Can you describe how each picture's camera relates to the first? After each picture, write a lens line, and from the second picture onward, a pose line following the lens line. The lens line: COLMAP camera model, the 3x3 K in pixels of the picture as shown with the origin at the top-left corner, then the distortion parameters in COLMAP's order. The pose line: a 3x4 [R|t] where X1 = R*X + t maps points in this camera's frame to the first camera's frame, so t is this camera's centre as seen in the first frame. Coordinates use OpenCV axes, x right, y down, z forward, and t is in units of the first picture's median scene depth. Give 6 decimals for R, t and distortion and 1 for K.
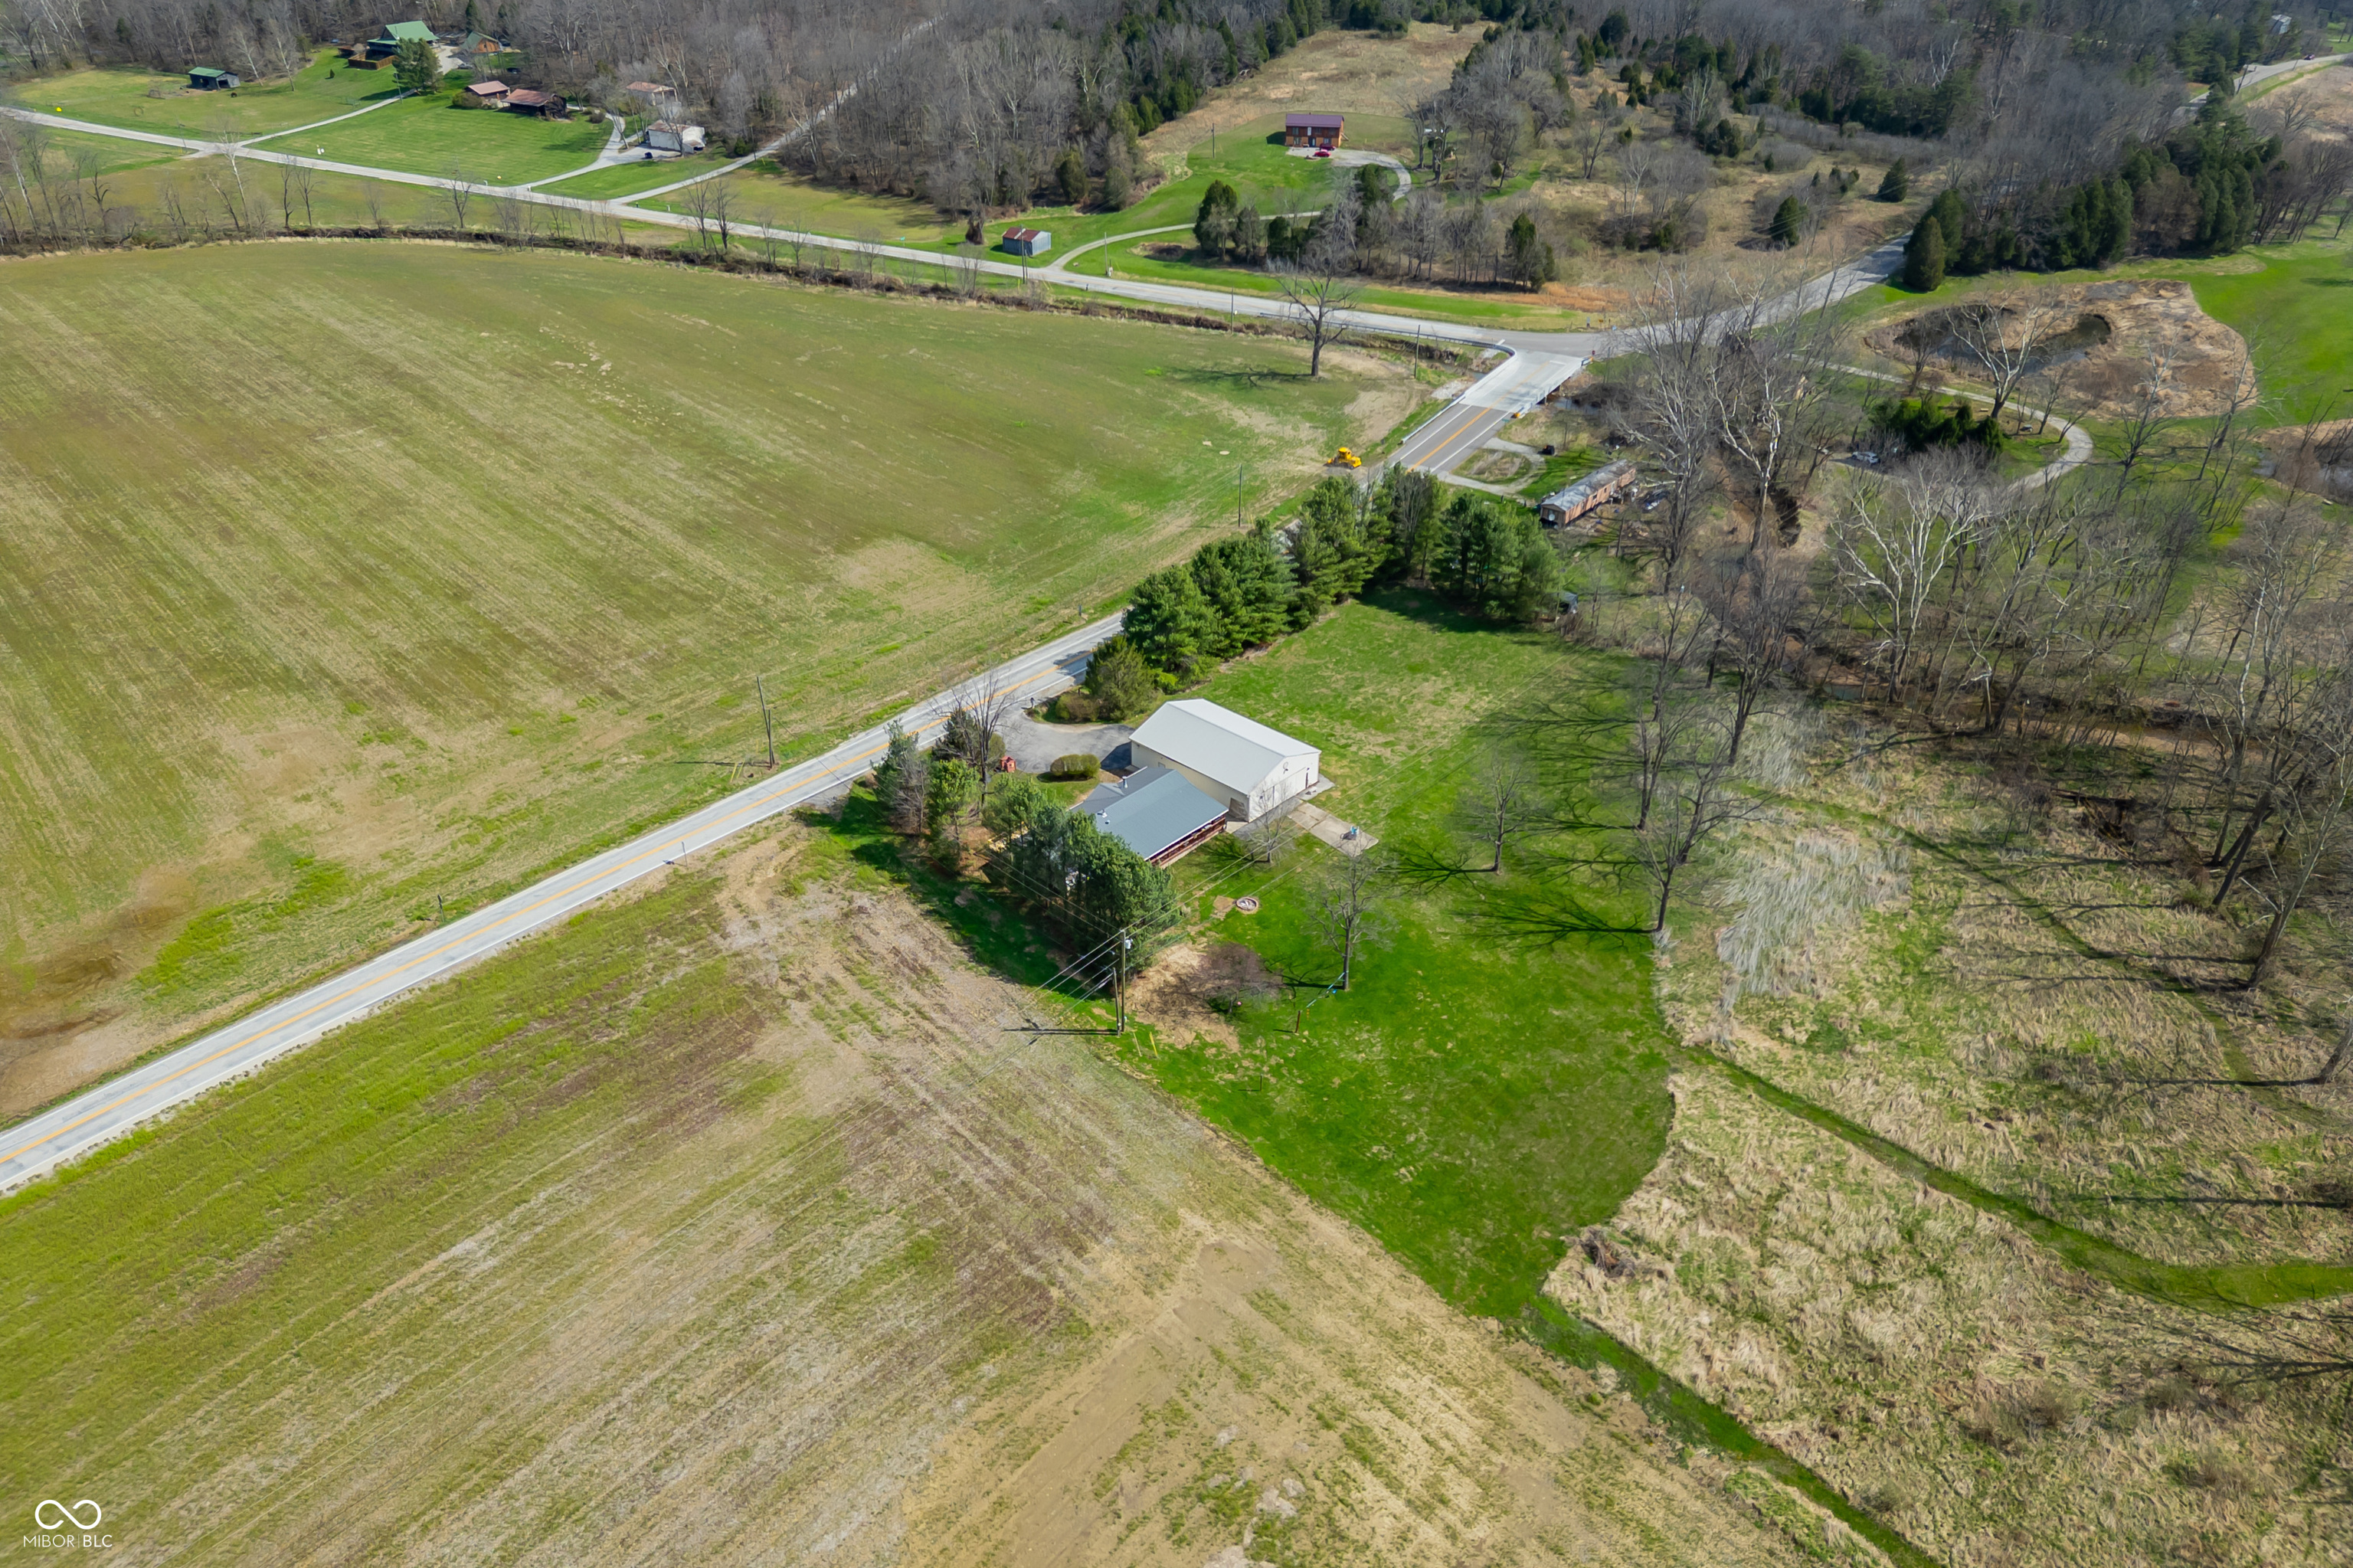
lens RADIAL K [[1664.2, 0, 1173.7], [0, 1664.2, 753.4], [0, 0, 1]] dist [0.080465, -0.081008]
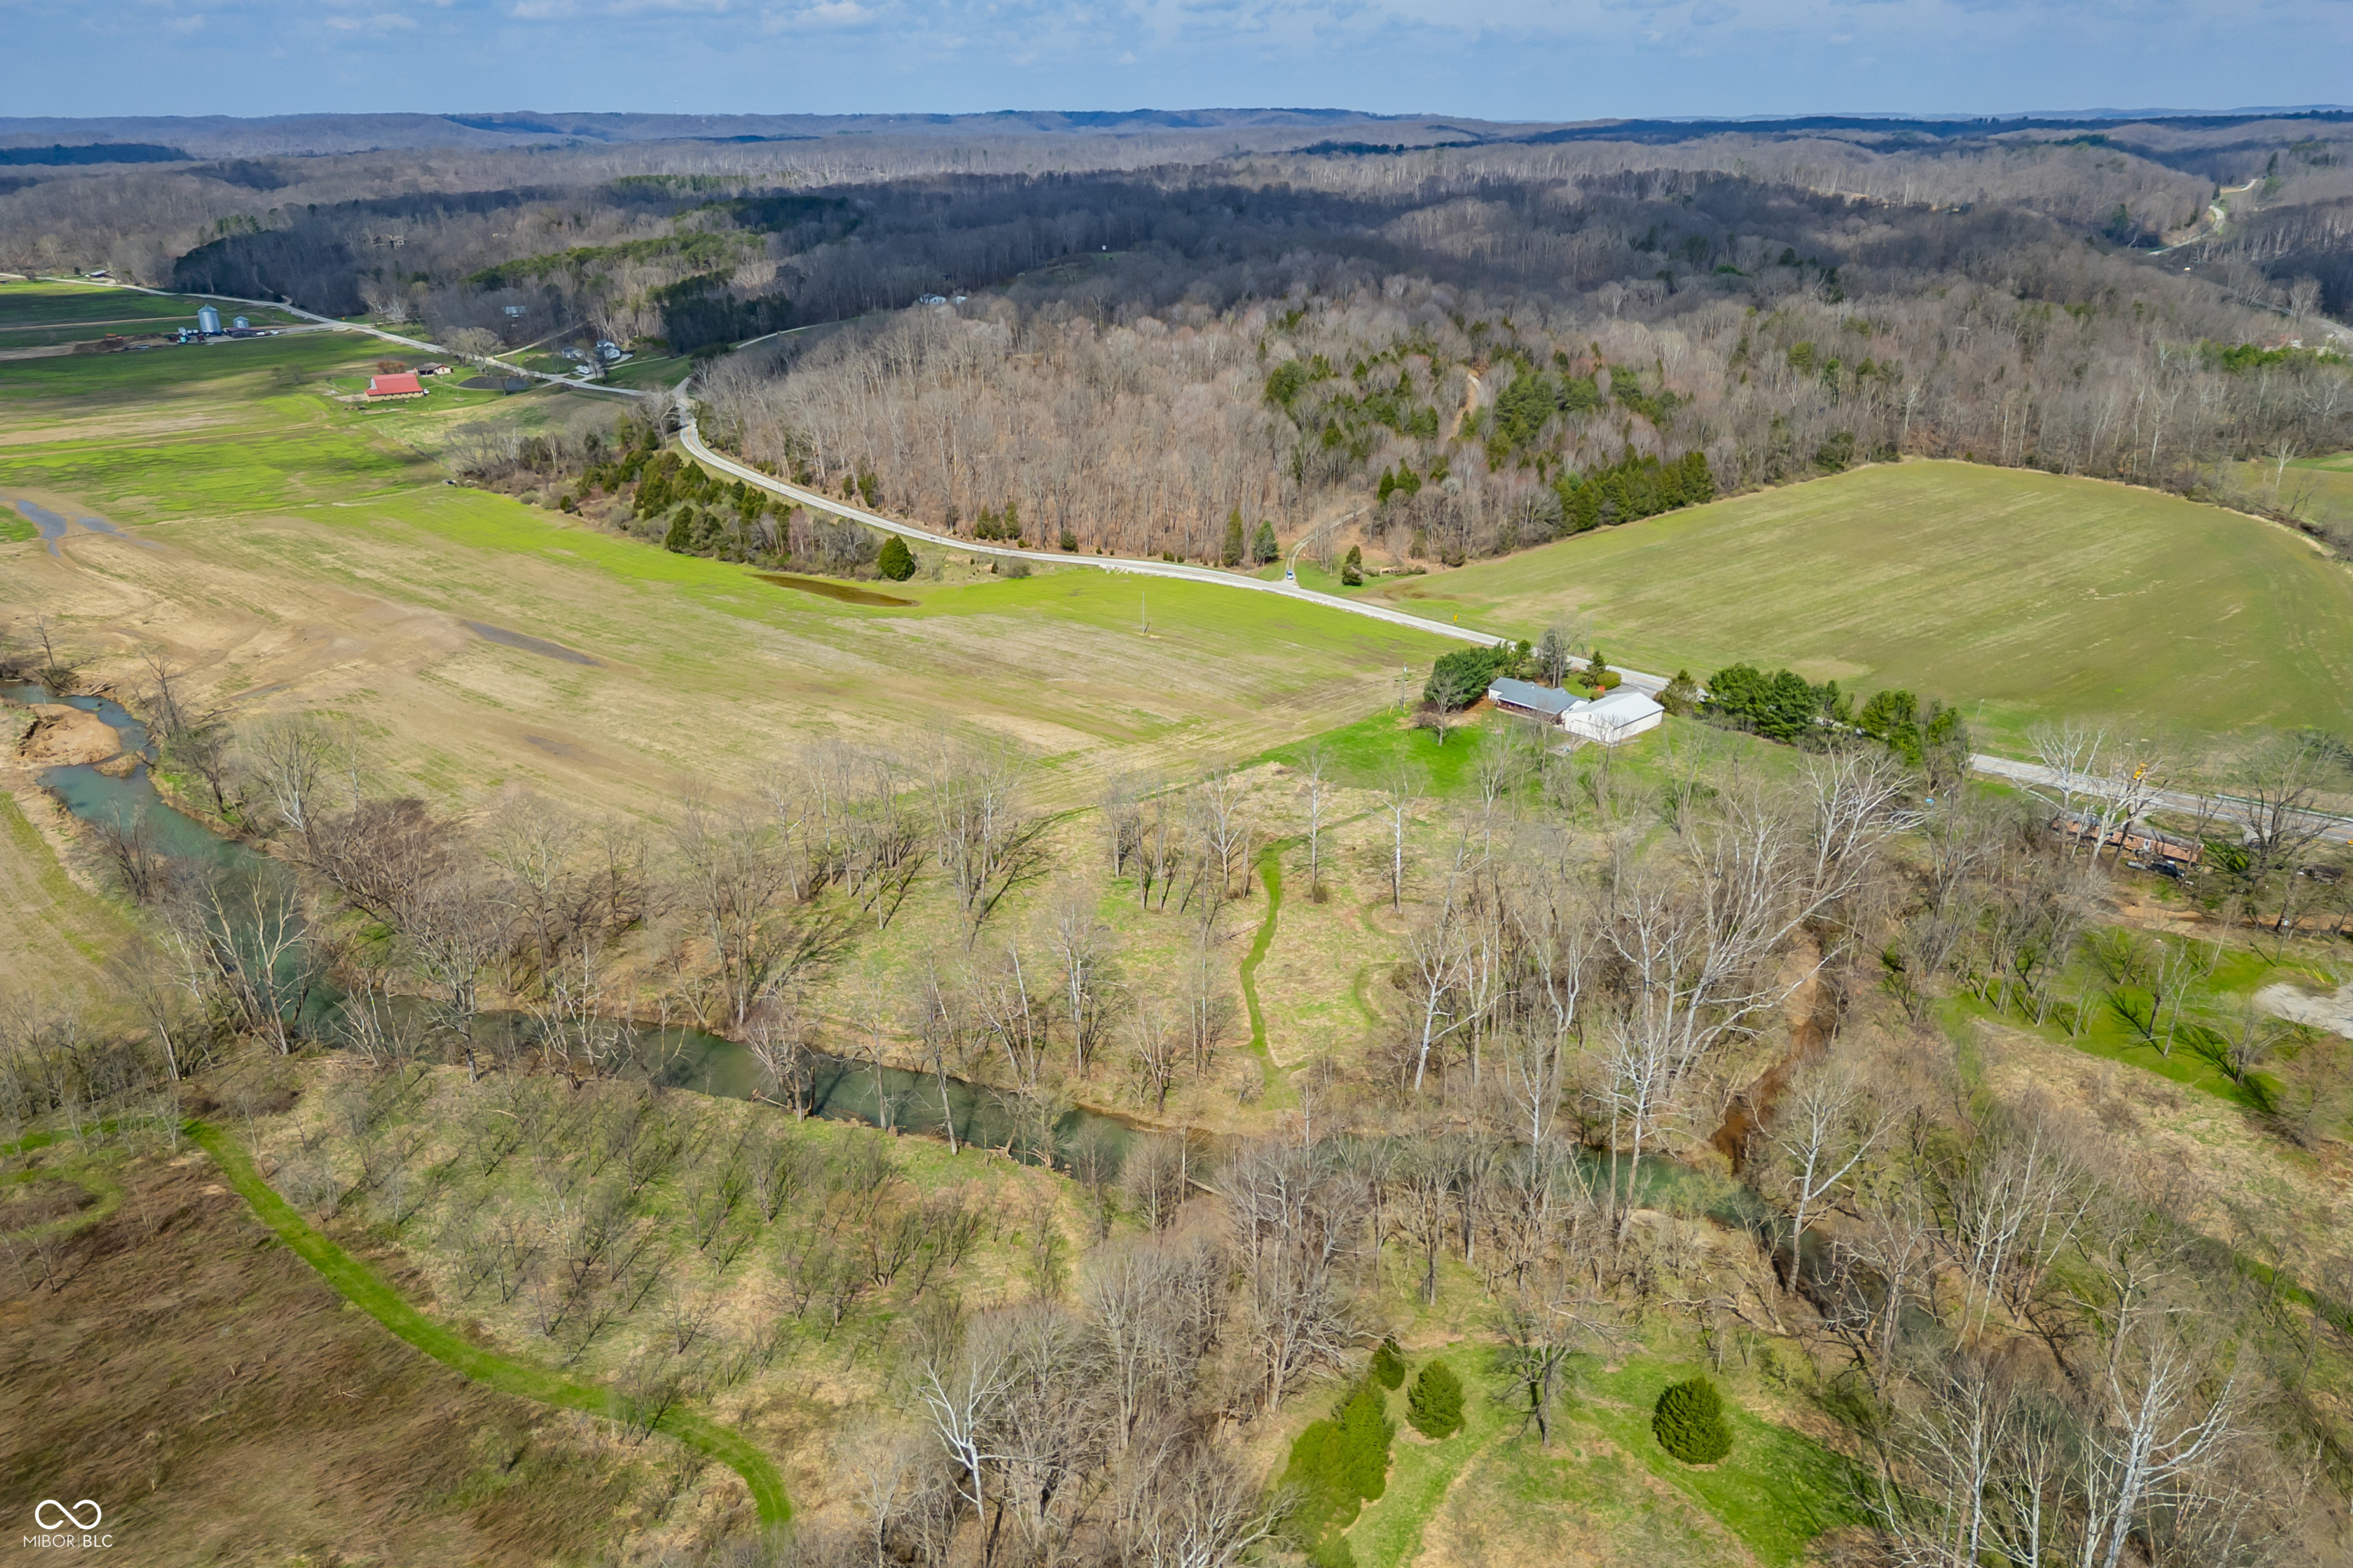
lens RADIAL K [[1652.3, 0, 1172.9], [0, 1652.3, 780.2], [0, 0, 1]] dist [0.064328, -0.064048]
pose [[-0.081602, 0.364637, -0.927567, 1.737785], [-0.502447, 0.788704, 0.354251, -0.337052], [0.860748, 0.494961, 0.118851, 0.348853]]
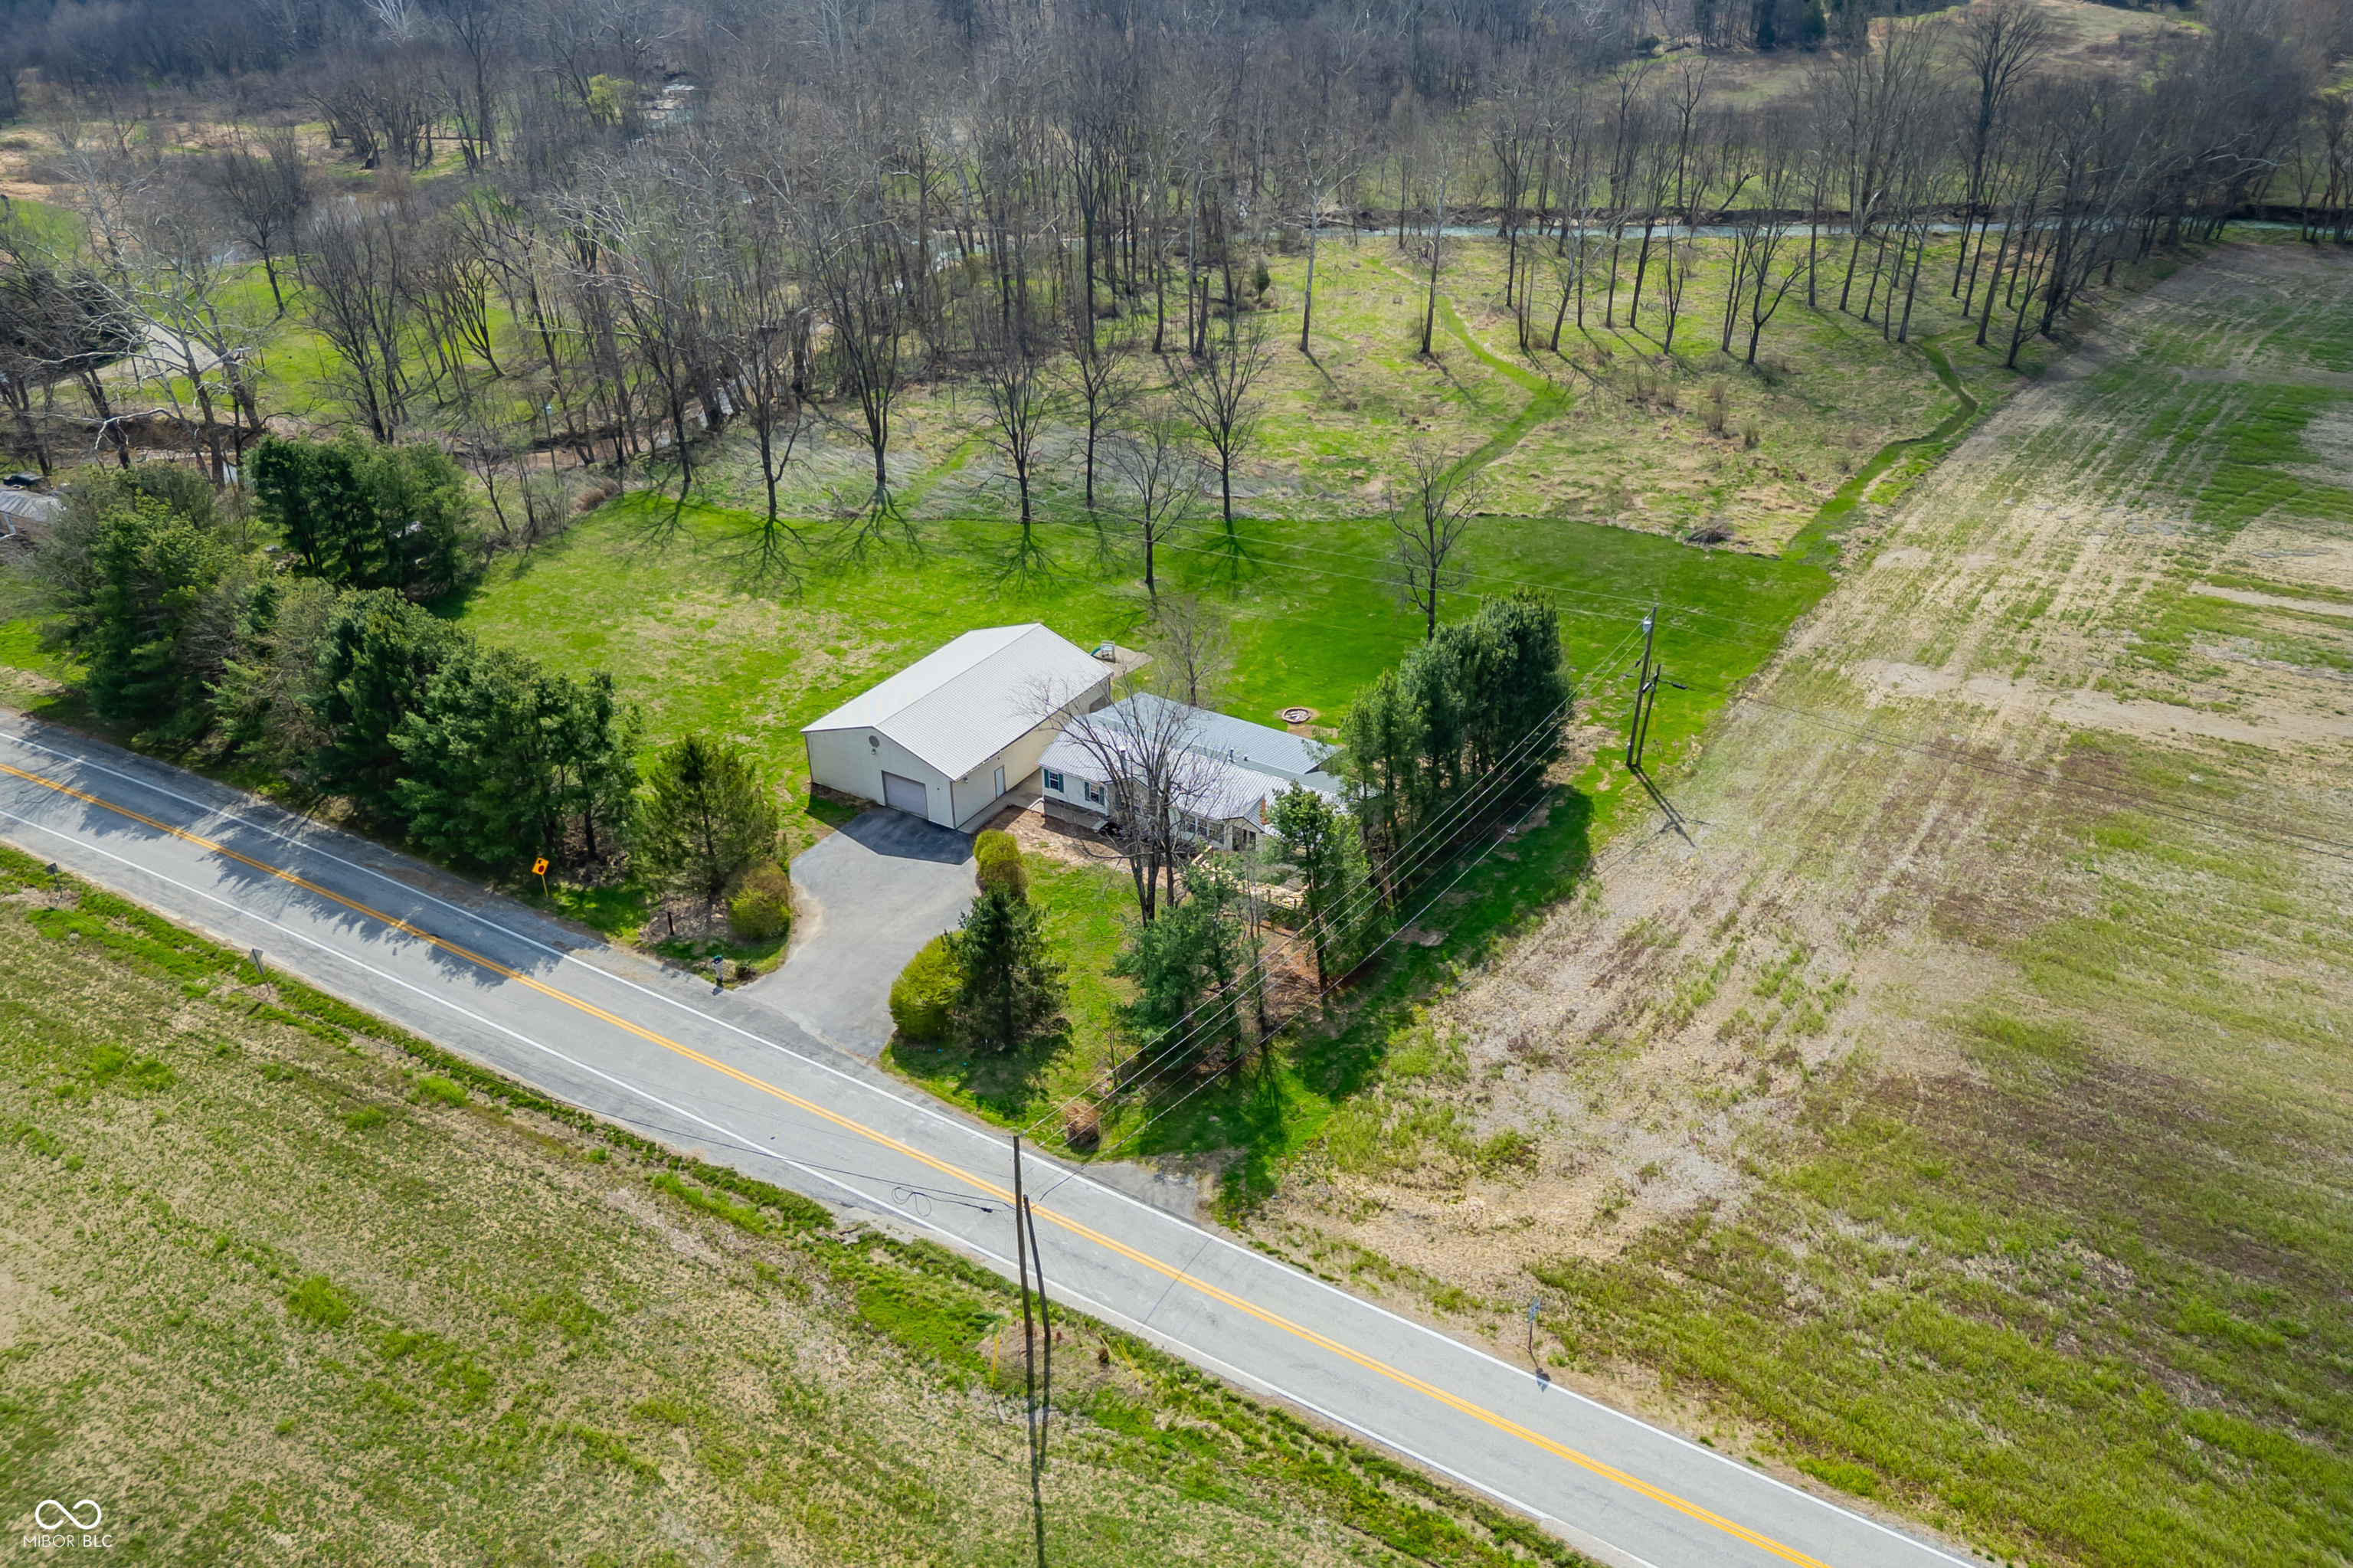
lens RADIAL K [[1652.3, 0, 1172.9], [0, 1652.3, 780.2], [0, 0, 1]] dist [0.064328, -0.064048]
pose [[-0.198463, -0.490848, 0.848340, -0.468776], [0.505883, 0.690047, 0.517607, -0.237357], [-0.839461, 0.531887, 0.111363, 0.821675]]
